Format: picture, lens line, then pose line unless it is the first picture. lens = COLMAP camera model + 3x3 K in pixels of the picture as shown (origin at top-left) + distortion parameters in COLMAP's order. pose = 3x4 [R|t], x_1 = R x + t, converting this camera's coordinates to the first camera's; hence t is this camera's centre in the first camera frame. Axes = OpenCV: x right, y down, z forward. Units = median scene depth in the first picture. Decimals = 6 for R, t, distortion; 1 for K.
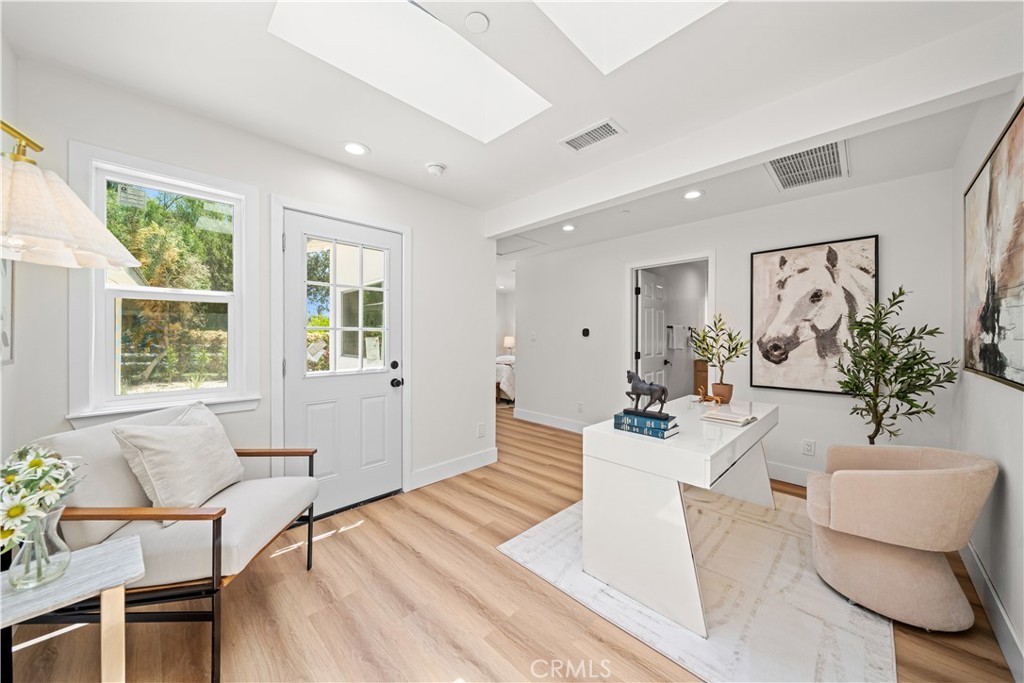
lens RADIAL K [[357.4, 0, 509.3], [0, 357.4, 339.3], [0, 0, 1]] dist [-0.006475, 0.000050]
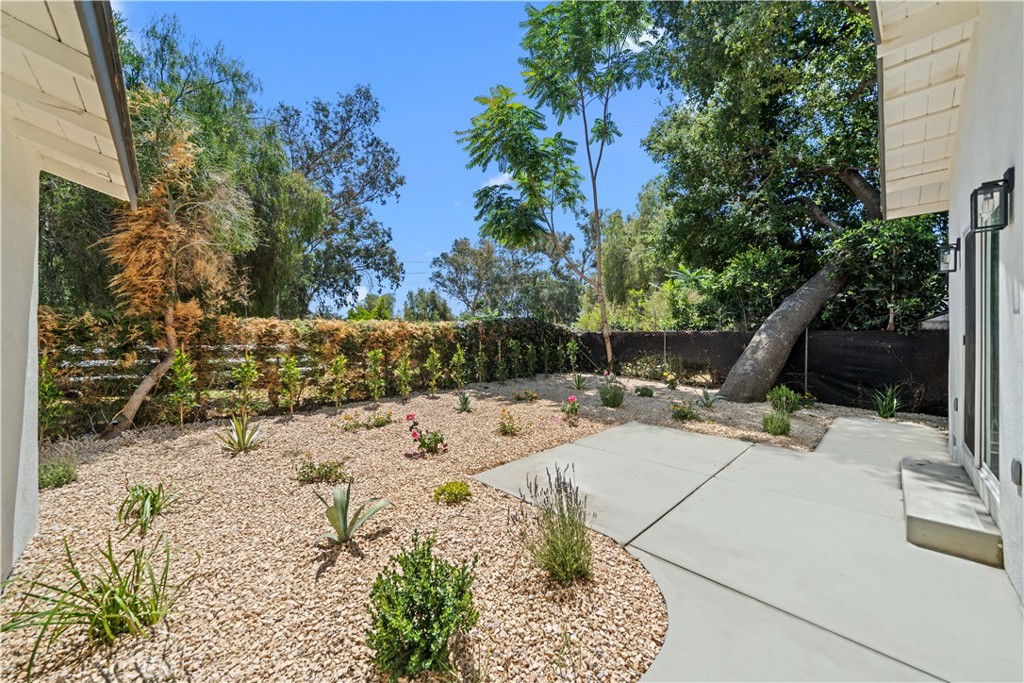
lens RADIAL K [[375.7, 0, 513.6], [0, 375.7, 338.4], [0, 0, 1]] dist [-0.003639, -0.000183]
pose [[0.999841, 0.007602, -0.016139, -0.487821], [-0.007348, 0.999849, 0.015723, -0.005535], [0.016256, -0.015601, 0.999746, 0.494577]]
